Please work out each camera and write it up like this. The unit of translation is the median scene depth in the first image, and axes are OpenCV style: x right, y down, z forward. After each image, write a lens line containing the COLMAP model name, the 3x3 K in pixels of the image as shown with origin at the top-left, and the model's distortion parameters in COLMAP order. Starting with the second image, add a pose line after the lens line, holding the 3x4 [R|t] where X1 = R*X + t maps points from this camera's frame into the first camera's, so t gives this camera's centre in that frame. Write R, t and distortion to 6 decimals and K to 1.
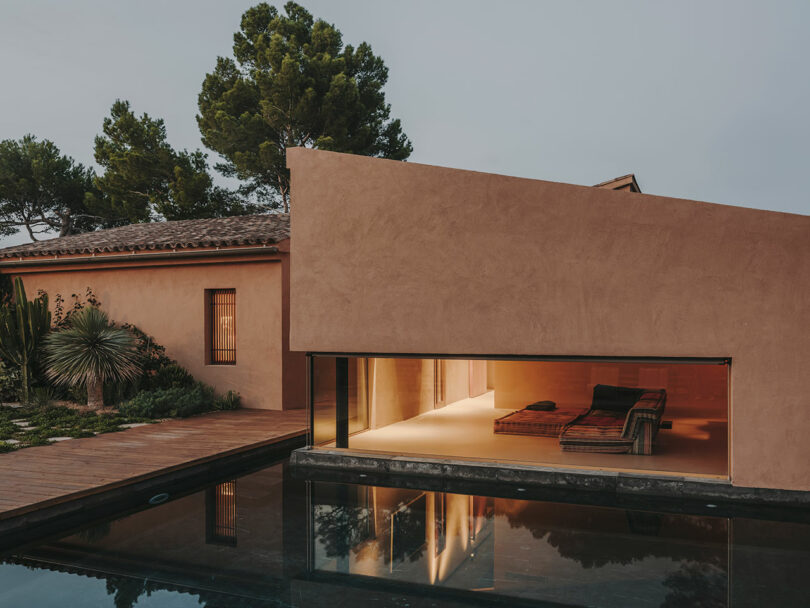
lens RADIAL K [[659.0, 0, 405.0], [0, 659.0, 332.7], [0, 0, 1]] dist [0.028454, 0.002463]
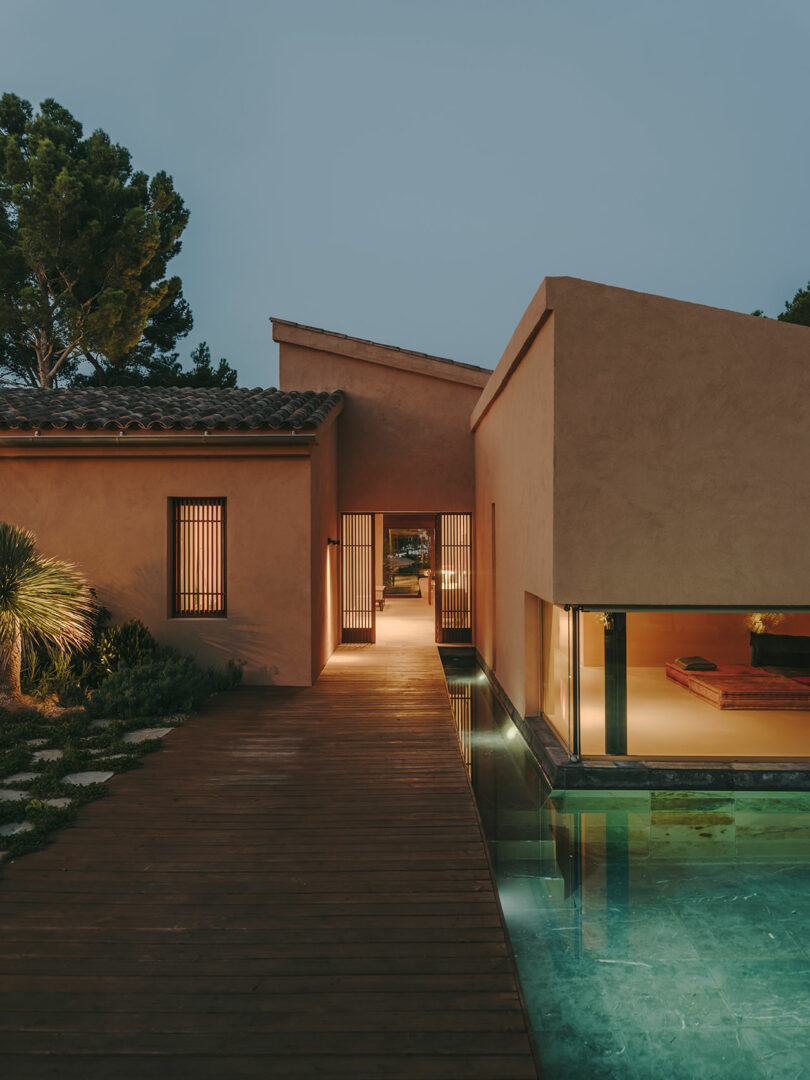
lens RADIAL K [[789.4, 0, 405.0], [0, 789.4, 540.0], [0, 0, 1]] dist [0.009468, -0.000784]
pose [[0.938015, 0.006988, 0.346525, -0.345044], [-0.000236, 0.999809, -0.019524, -0.010567], [-0.346596, 0.018232, 0.937837, 0.218889]]
